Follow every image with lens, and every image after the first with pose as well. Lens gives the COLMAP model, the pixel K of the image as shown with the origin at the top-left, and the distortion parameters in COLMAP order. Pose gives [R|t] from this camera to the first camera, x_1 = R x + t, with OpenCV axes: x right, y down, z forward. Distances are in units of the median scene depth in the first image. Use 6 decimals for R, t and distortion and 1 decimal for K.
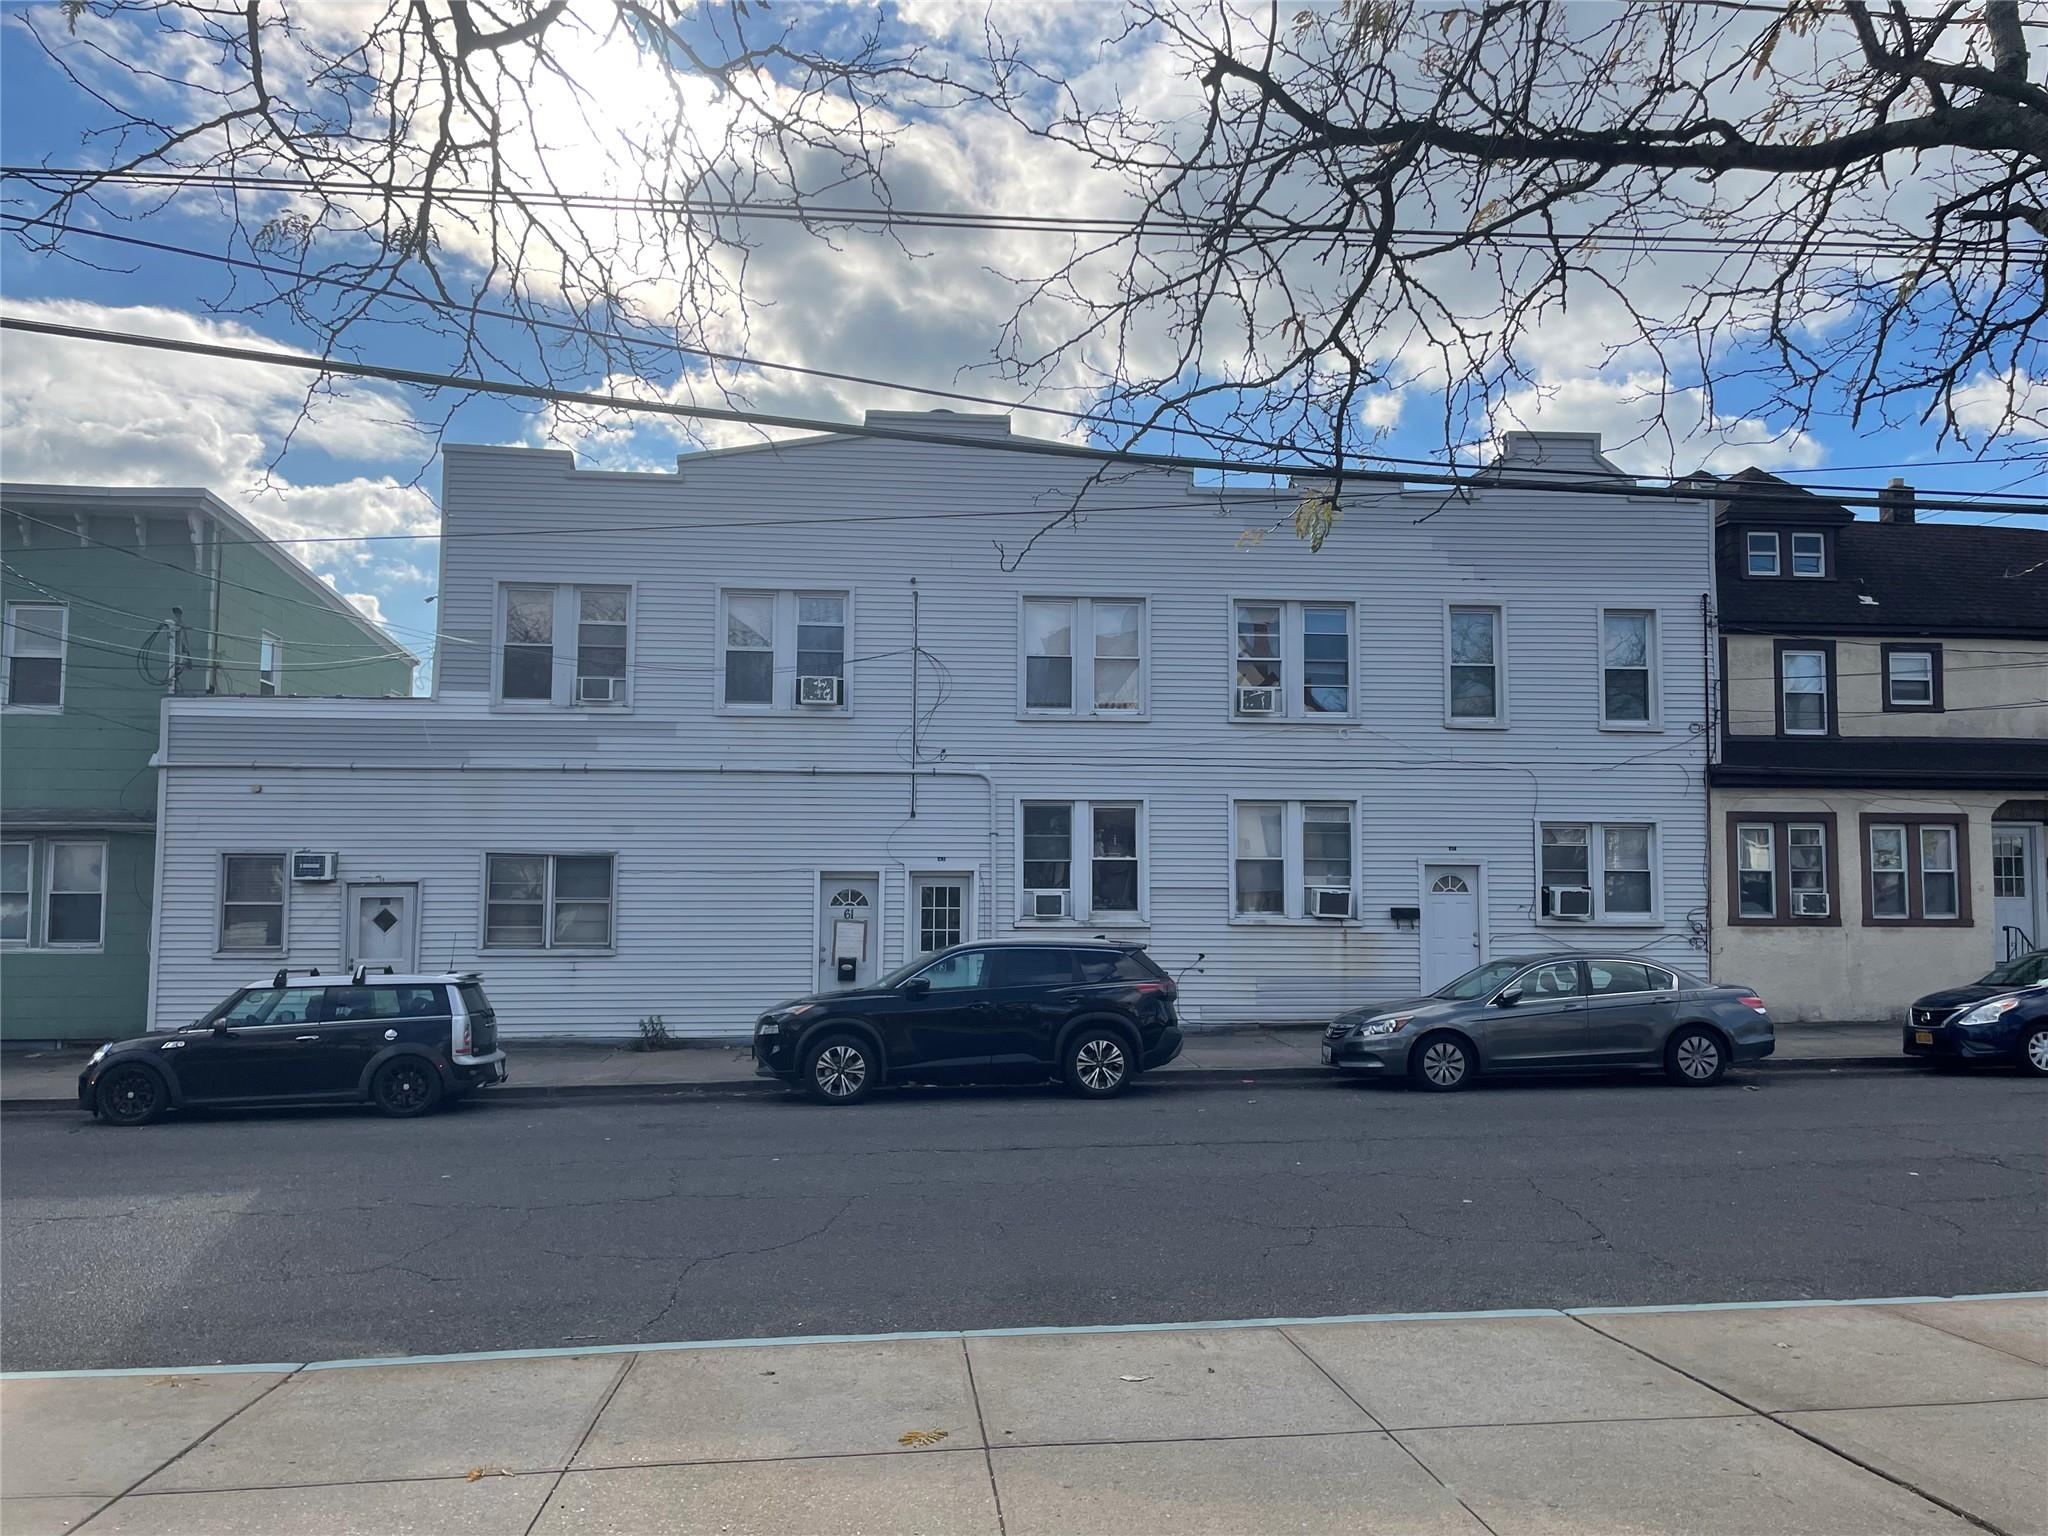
lens RADIAL K [[1525.4, 0, 1038.7], [0, 1525.4, 780.7], [0, 0, 1]] dist [0.077836, -0.089303]
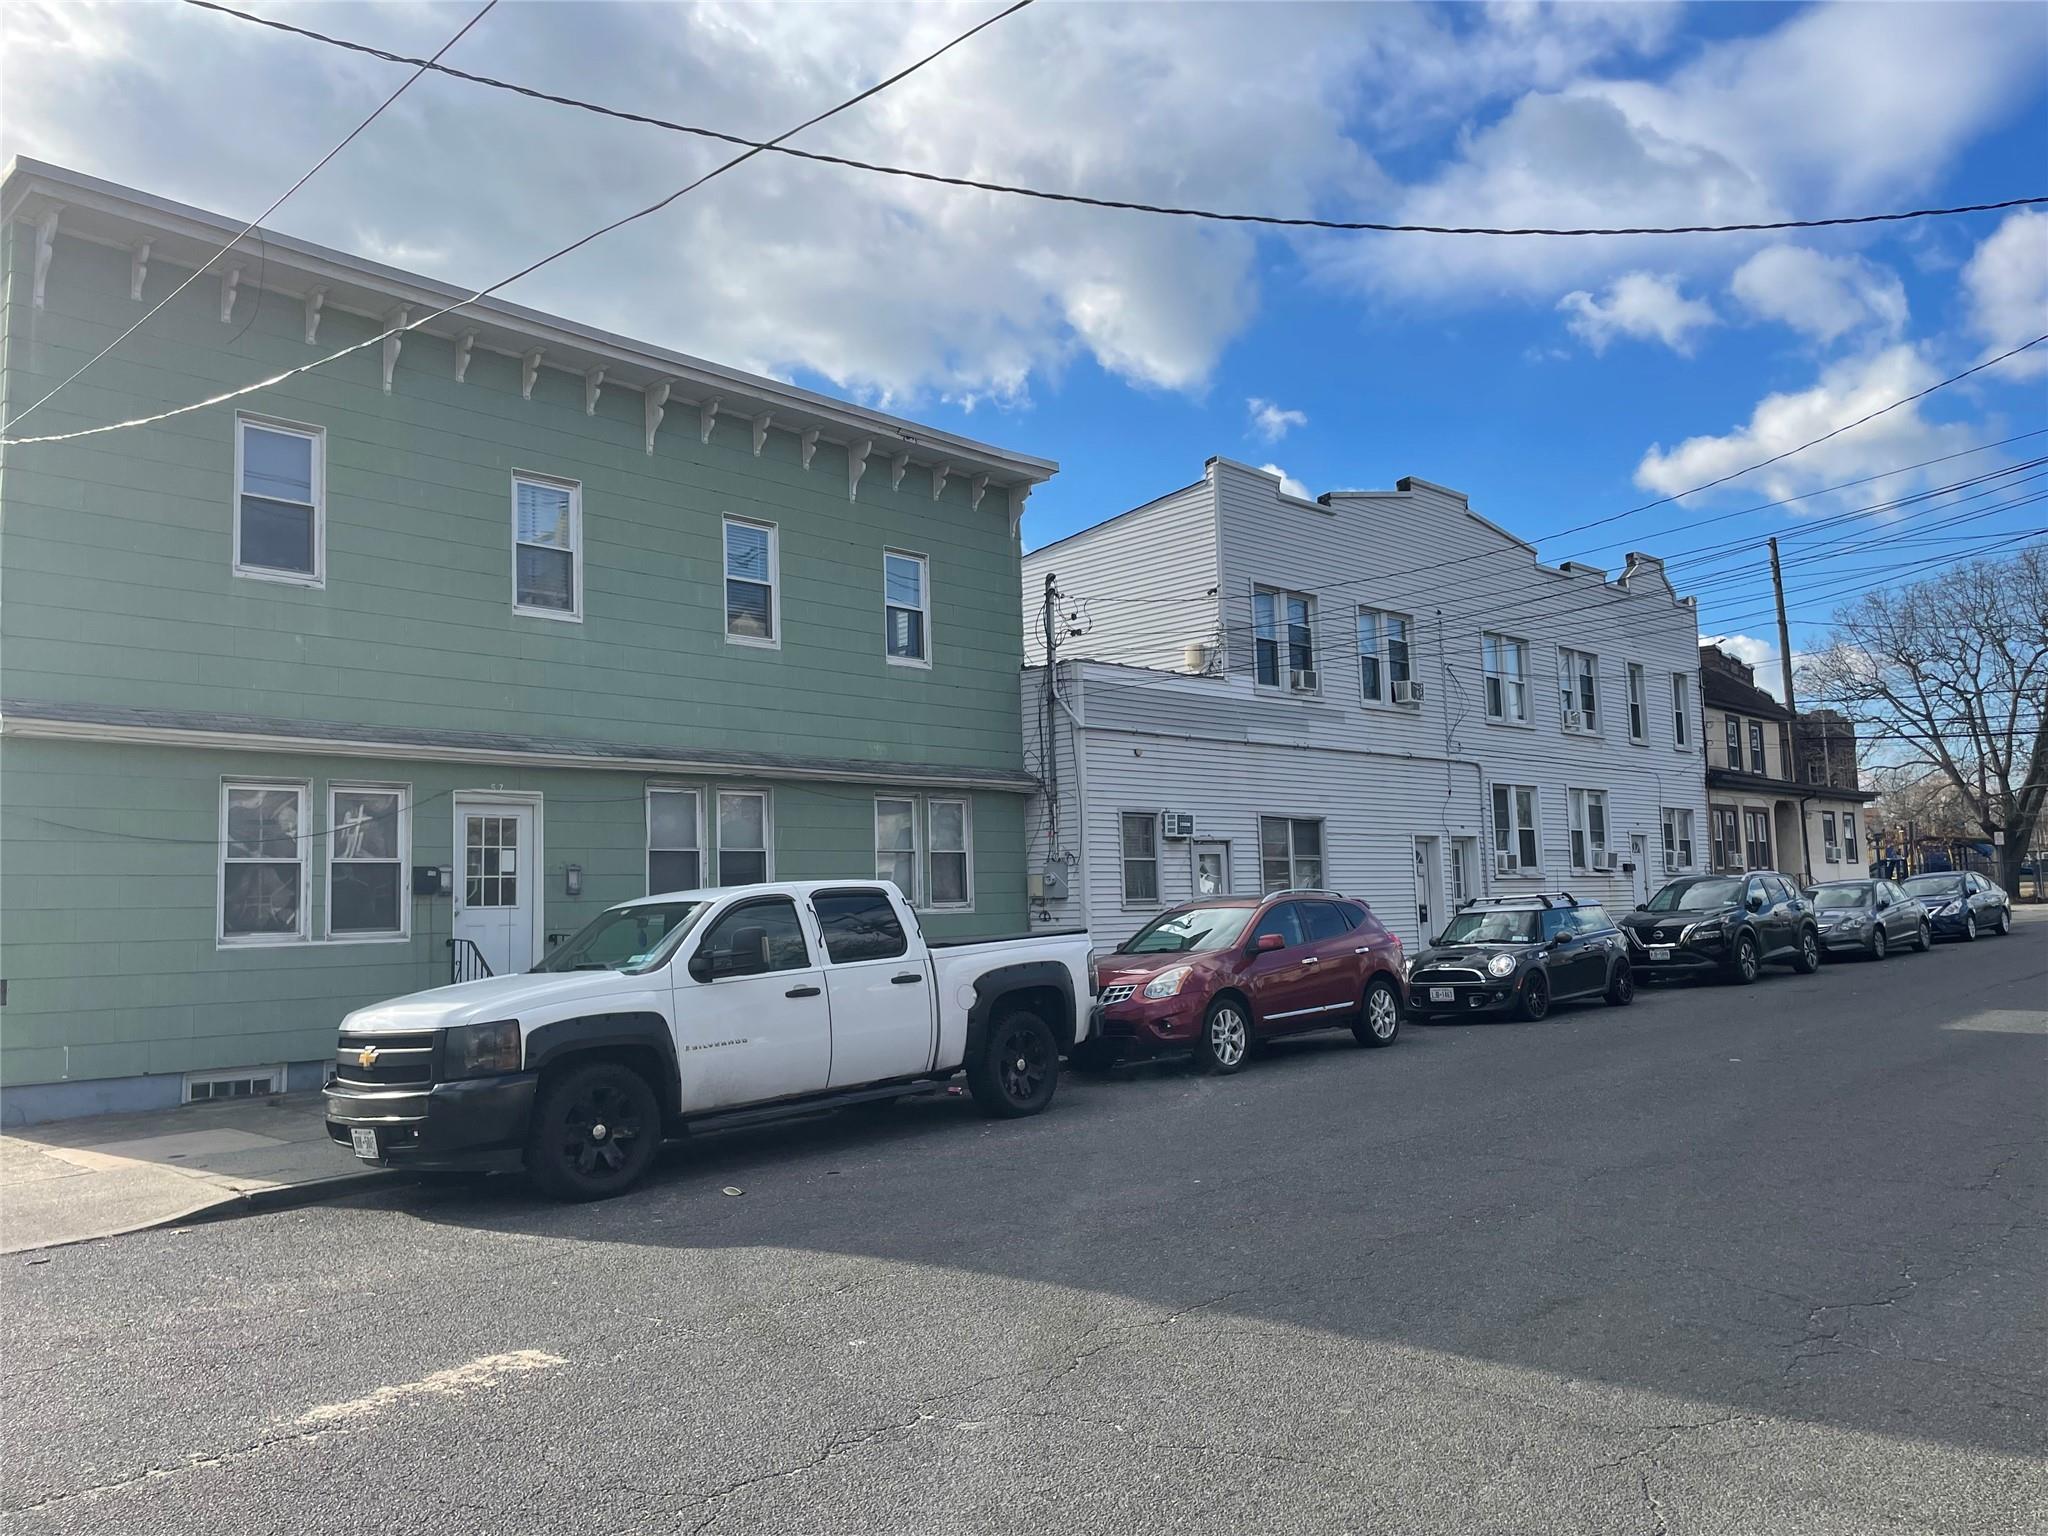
lens RADIAL K [[1525.4, 0, 1022.5], [0, 1525.4, 748.0], [0, 0, 1]] dist [0.077836, -0.089303]
pose [[0.767640, 0.042582, 0.639465, -1.149969], [-0.020753, 0.998919, -0.041606, 0.044341], [-0.640546, 0.018667, 0.767693, 0.218591]]
